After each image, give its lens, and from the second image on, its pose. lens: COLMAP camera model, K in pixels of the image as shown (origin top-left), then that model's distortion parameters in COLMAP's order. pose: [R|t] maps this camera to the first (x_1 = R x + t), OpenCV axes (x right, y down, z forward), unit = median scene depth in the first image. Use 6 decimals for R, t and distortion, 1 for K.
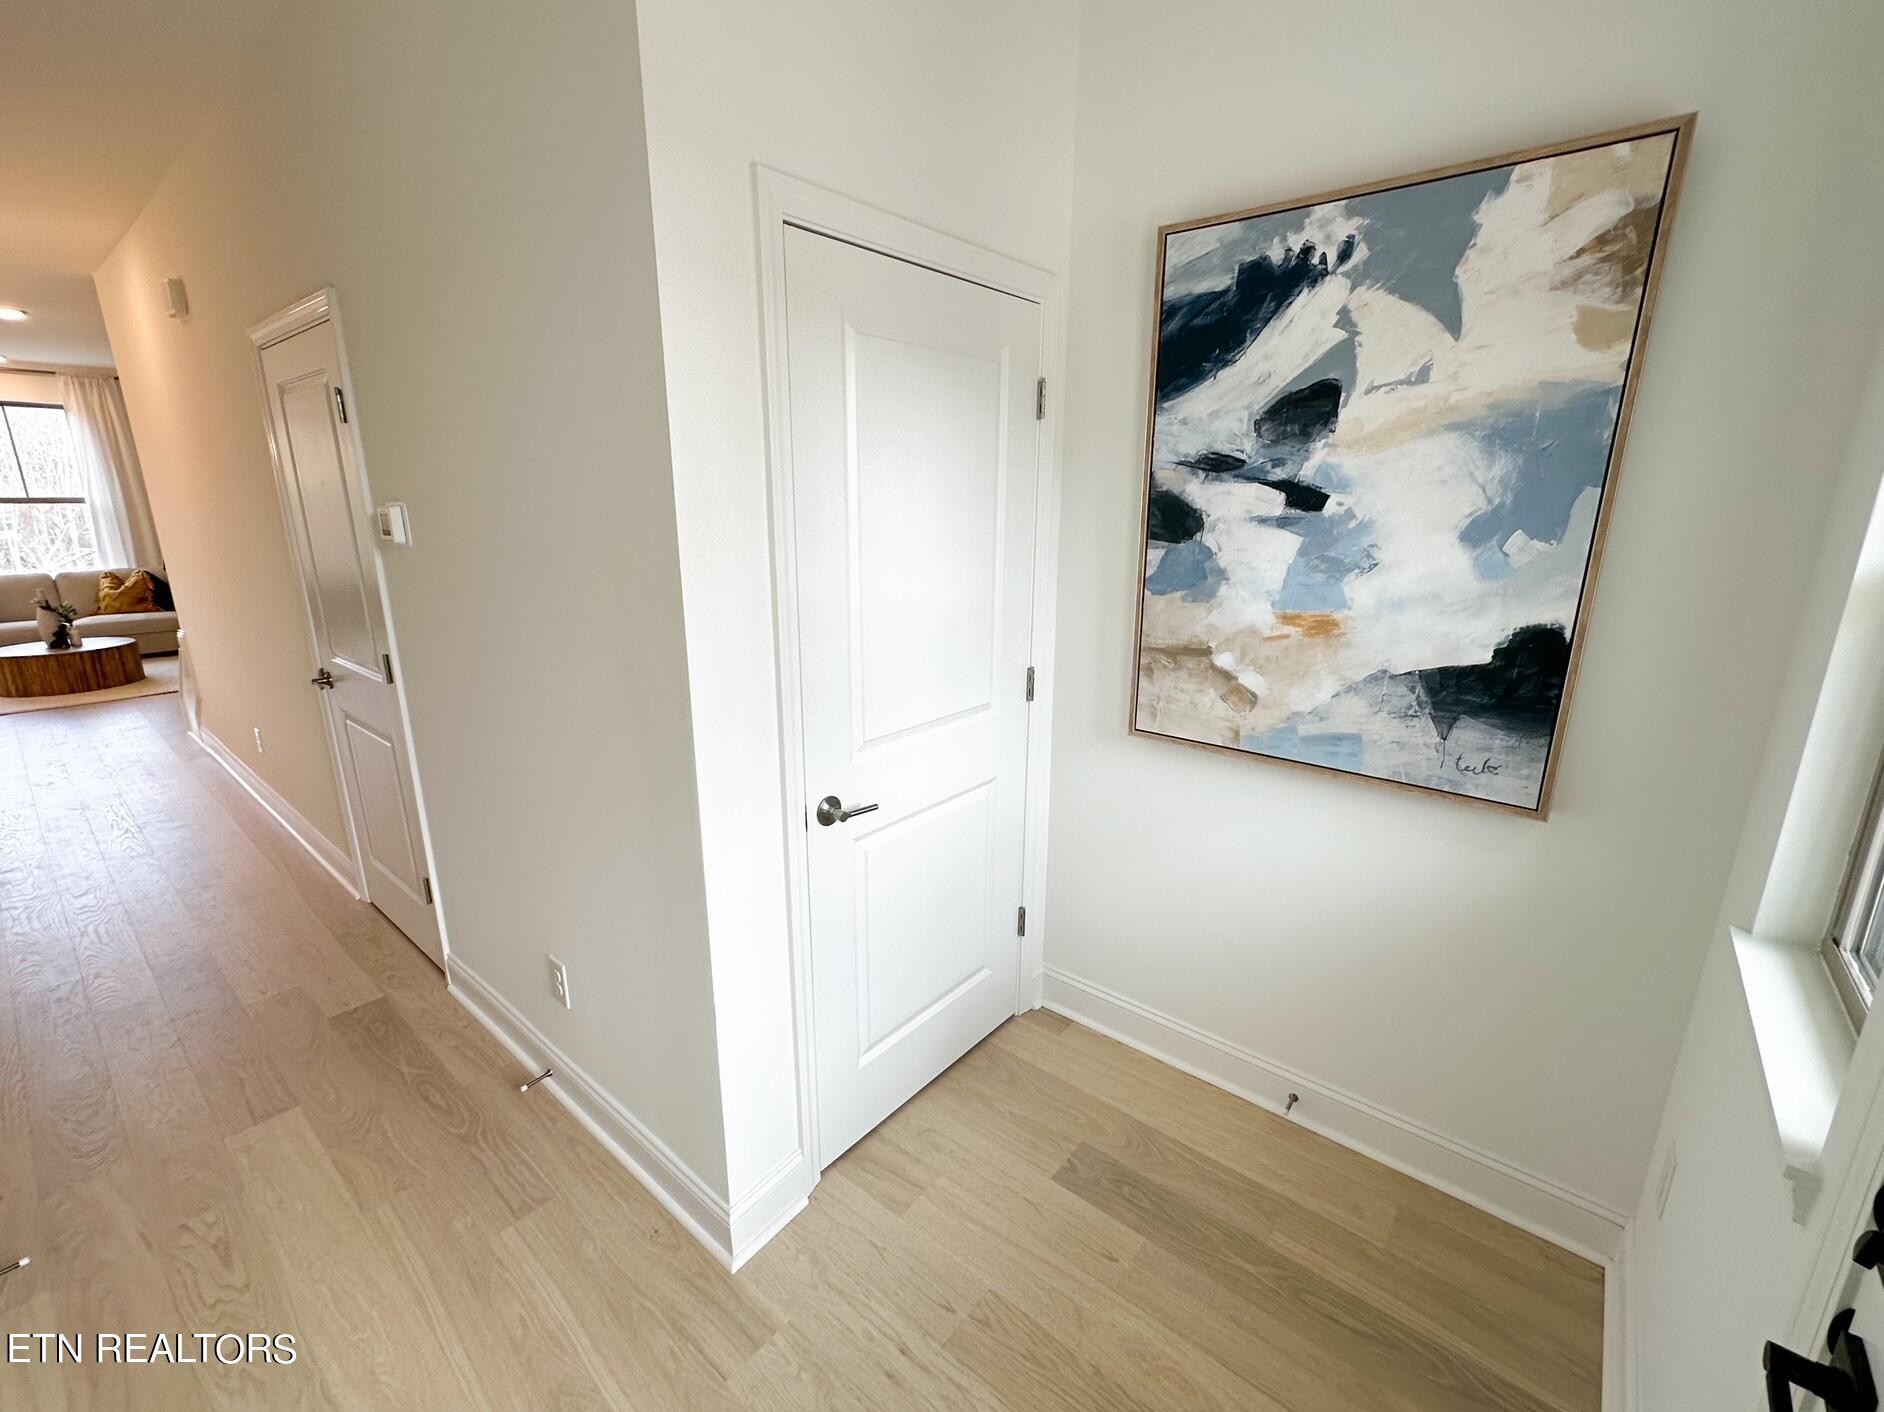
lens RADIAL K [[805.9, 0, 942.0], [0, 805.9, 706.0], [0, 0, 1]] dist [-0.008701, 0.000680]
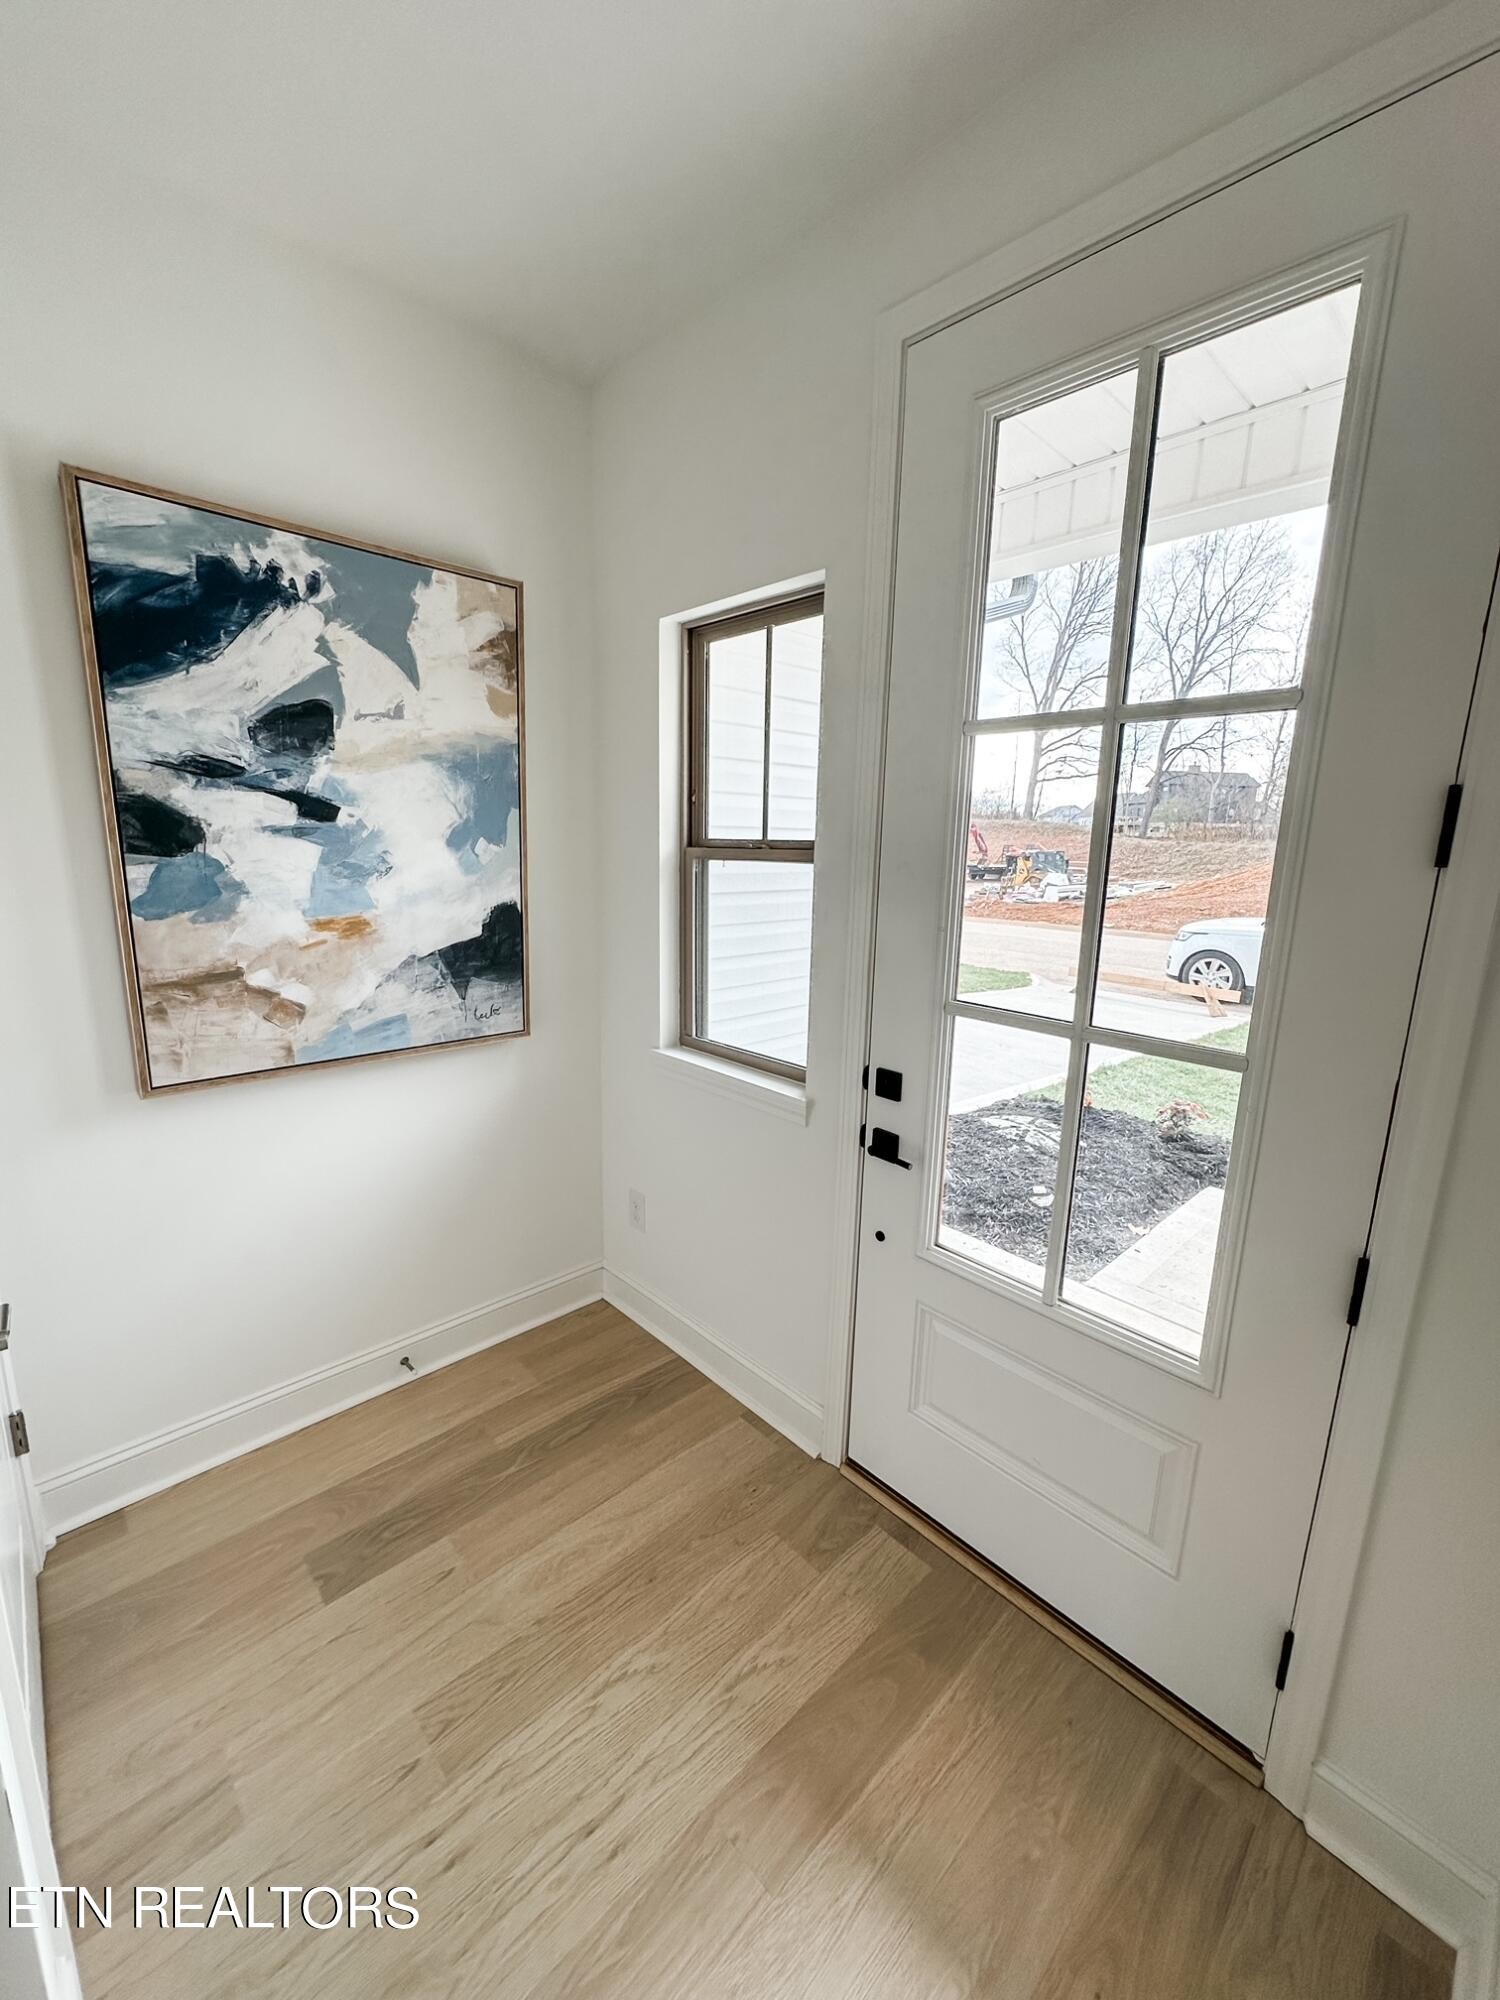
lens RADIAL K [[793.4, 0, 750.0], [0, 793.4, 1000.0], [0, 0, 1]] dist [-0.007906, -0.000274]
pose [[0.111738, -0.198153, 0.973781, -0.538332], [0.227687, 0.958955, 0.169010, -0.064420], [-0.967302, 0.202832, 0.152269, 0.341786]]
